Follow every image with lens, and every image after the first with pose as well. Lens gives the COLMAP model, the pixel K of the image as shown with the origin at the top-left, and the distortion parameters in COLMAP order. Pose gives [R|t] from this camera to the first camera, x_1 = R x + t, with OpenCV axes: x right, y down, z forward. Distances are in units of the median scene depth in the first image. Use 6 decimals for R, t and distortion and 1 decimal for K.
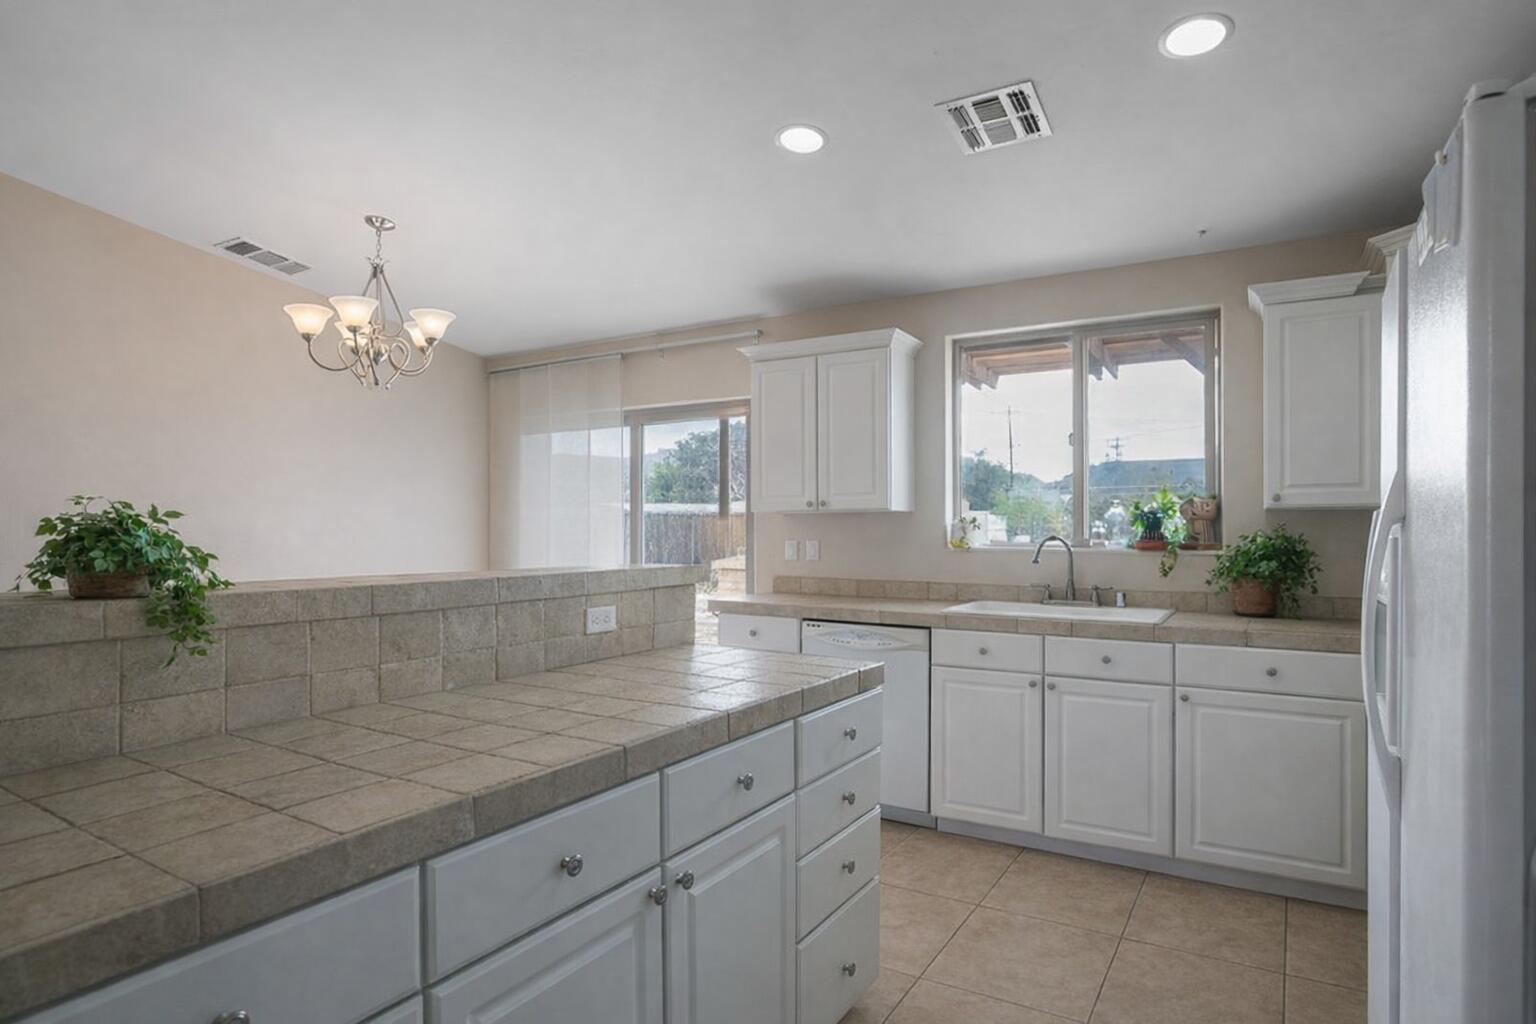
lens RADIAL K [[859.3, 0, 768.0], [0, 859.3, 512.0], [0, 0, 1]] dist [-0.027236, 0.000995]
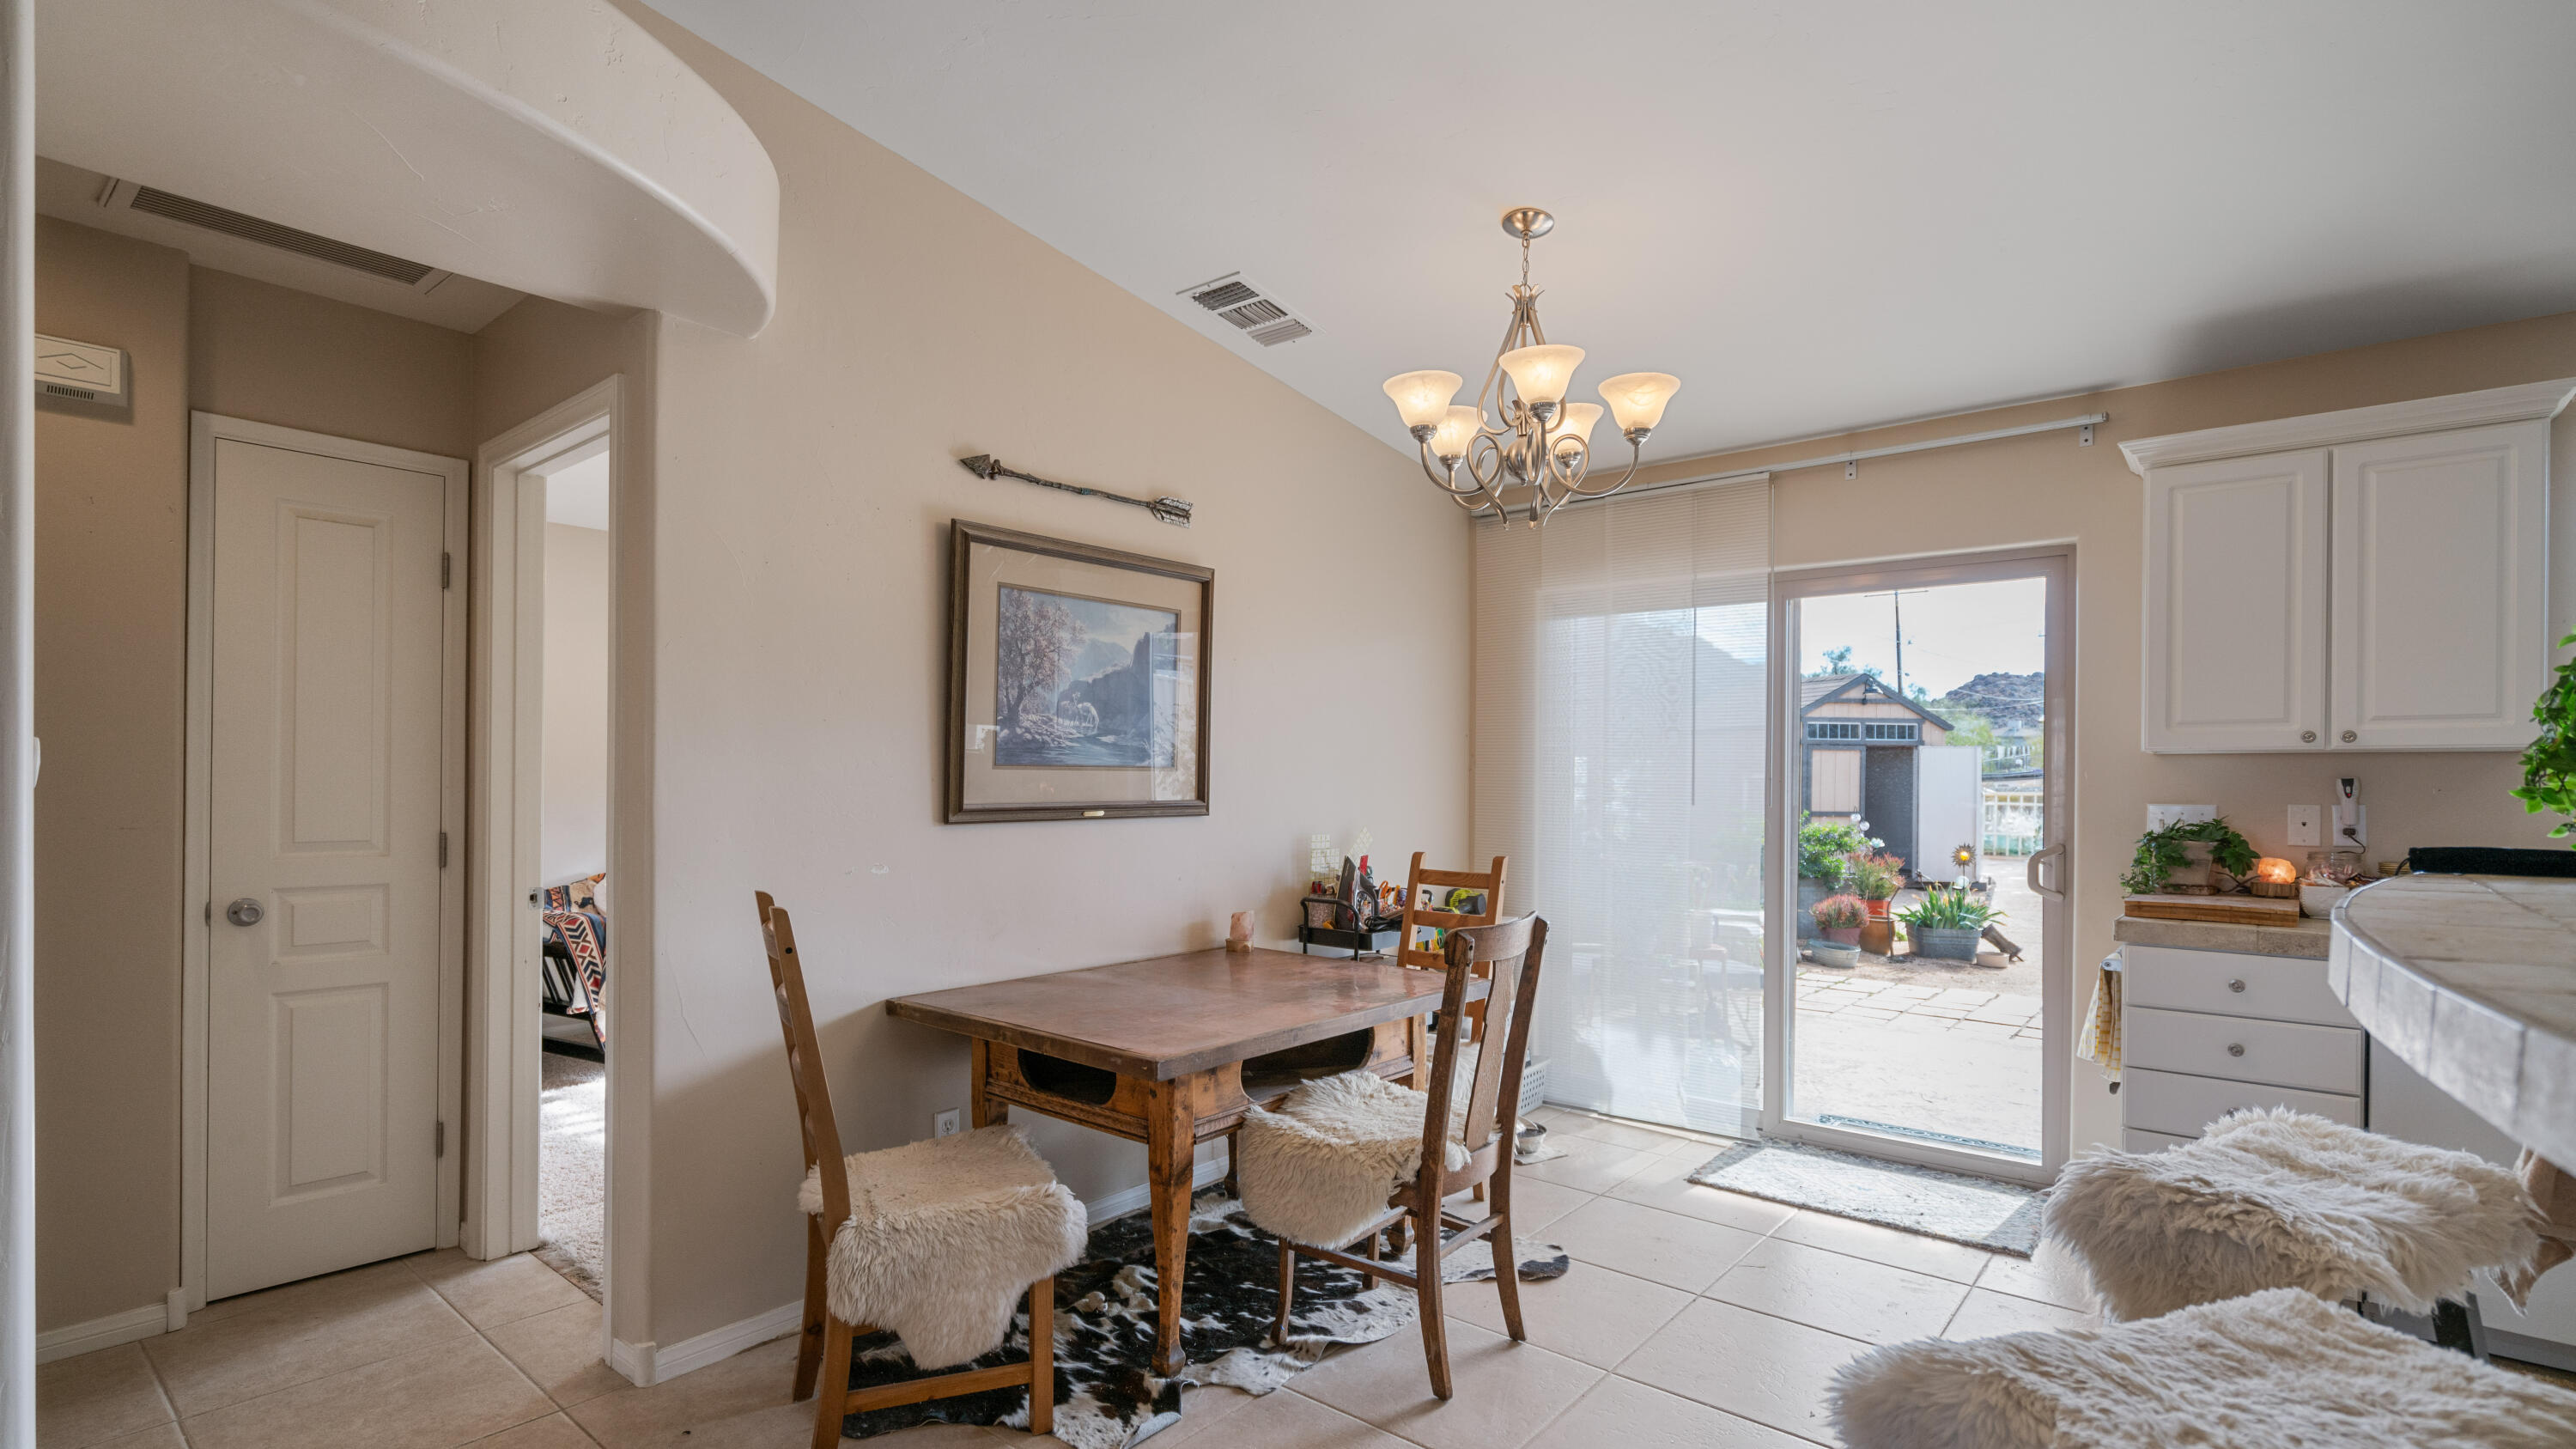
lens RADIAL K [[1208.8, 0, 1282.4], [0, 1208.8, 780.4], [0, 0, 1]] dist [-0.000754, 0.000107]
pose [[0.986594, 0.006621, -0.163062, -0.432117], [-0.001885, 0.999572, 0.029180, -0.002511], [0.163186, -0.028482, 0.986184, 0.173877]]
